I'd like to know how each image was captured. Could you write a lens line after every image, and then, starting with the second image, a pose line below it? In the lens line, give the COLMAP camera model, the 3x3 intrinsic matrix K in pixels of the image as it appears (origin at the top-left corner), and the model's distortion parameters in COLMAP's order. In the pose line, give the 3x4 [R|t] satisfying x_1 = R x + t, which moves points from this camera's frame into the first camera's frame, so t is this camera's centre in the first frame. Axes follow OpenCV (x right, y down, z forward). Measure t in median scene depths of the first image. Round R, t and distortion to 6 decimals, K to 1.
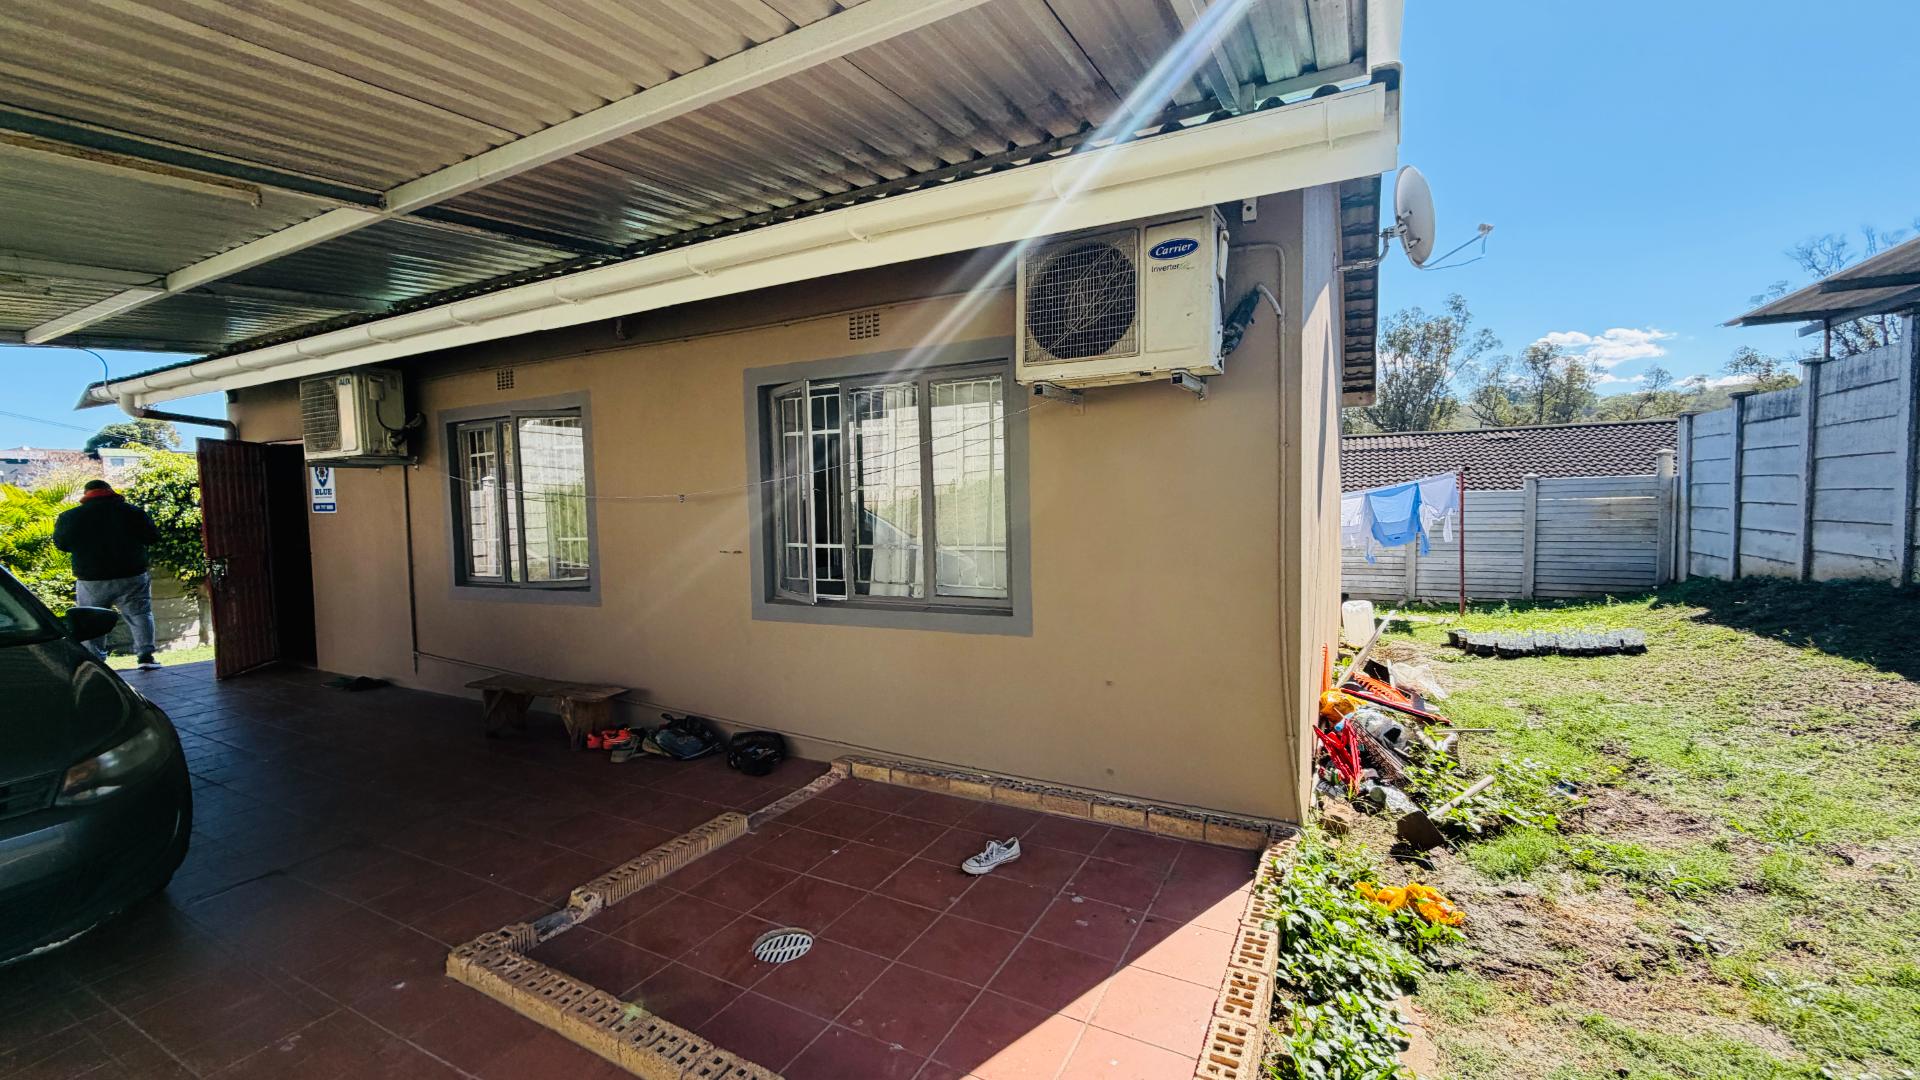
lens RADIAL K [[765.1, 0, 959.1], [0, 765.1, 543.5], [0, 0, 1]] dist [-0.000347, 0.000257]
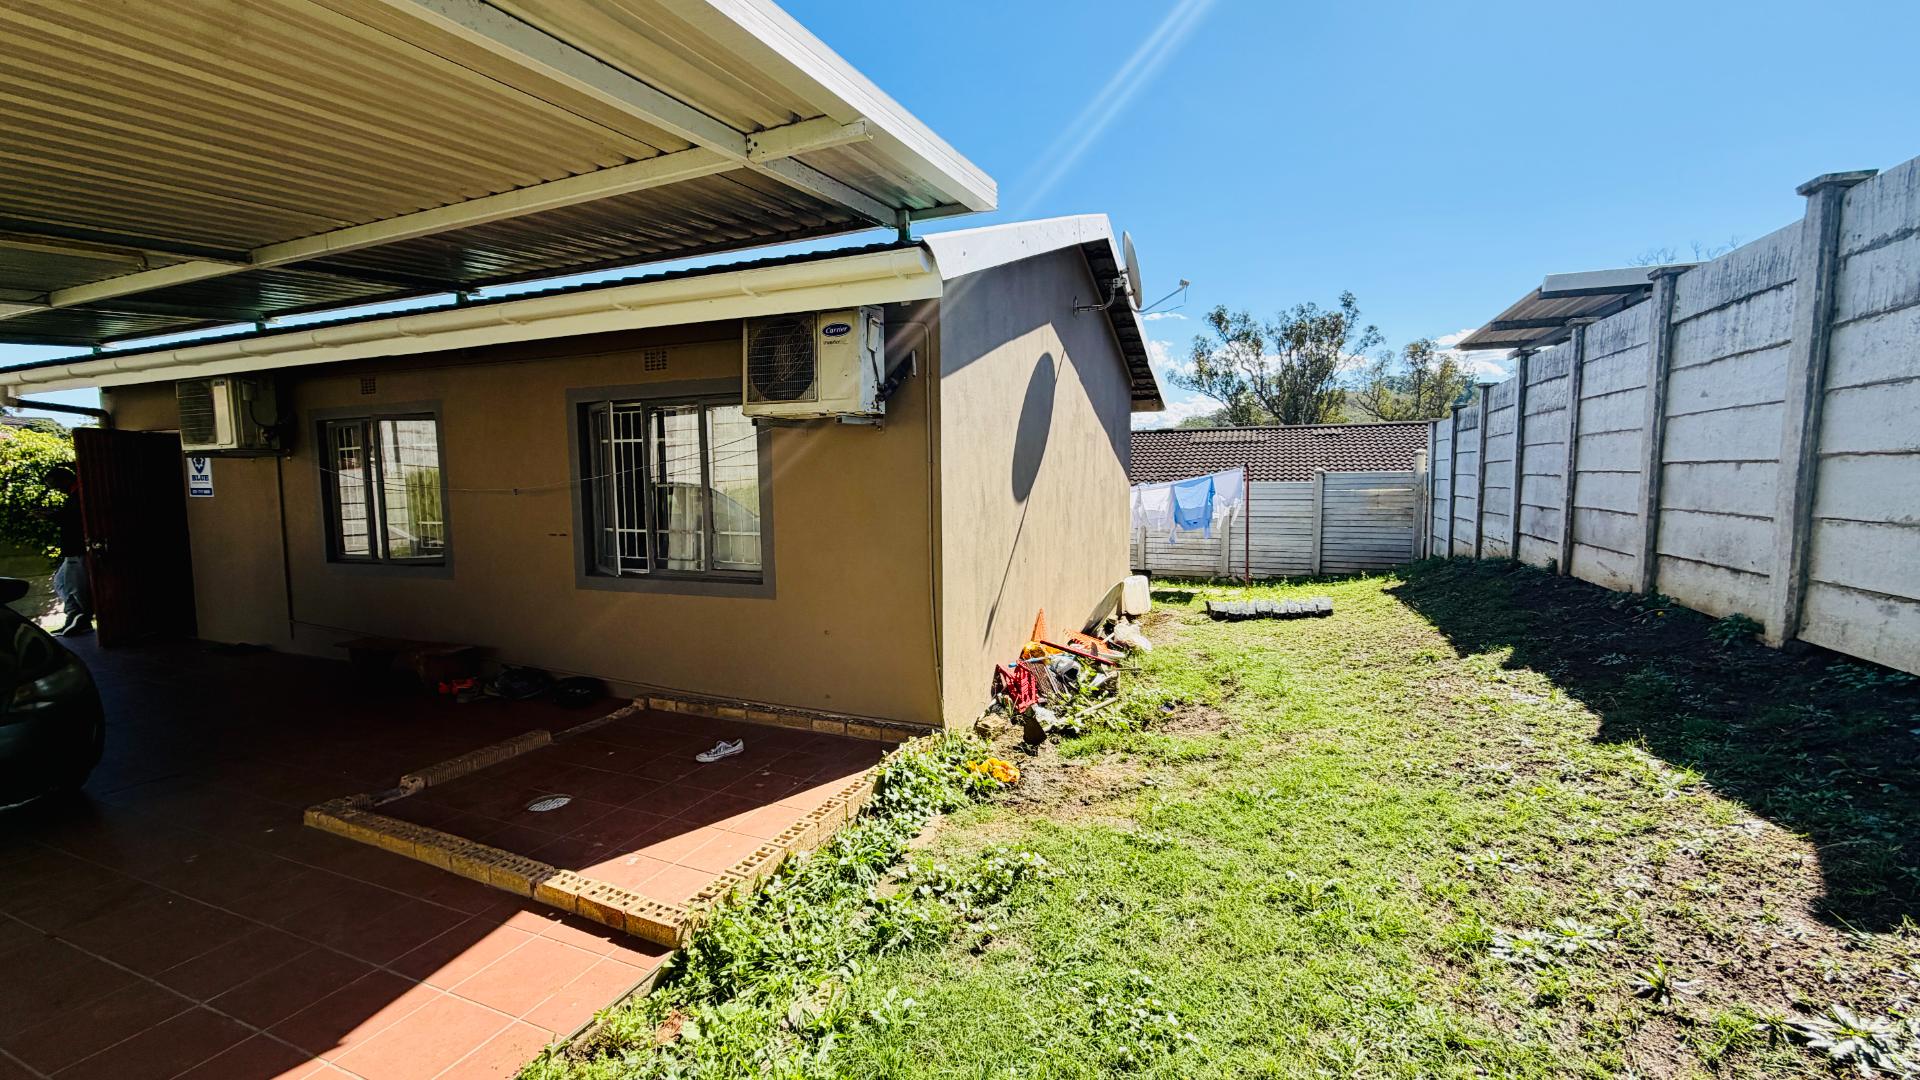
lens RADIAL K [[765.1, 0, 961.0], [0, 765.1, 543.1], [0, 0, 1]] dist [-0.000347, 0.000257]
pose [[0.995758, 0.003060, 0.091955, 0.249020], [-0.005538, 0.999628, 0.026703, -0.013000], [-0.091839, -0.027099, 0.995405, -0.311870]]
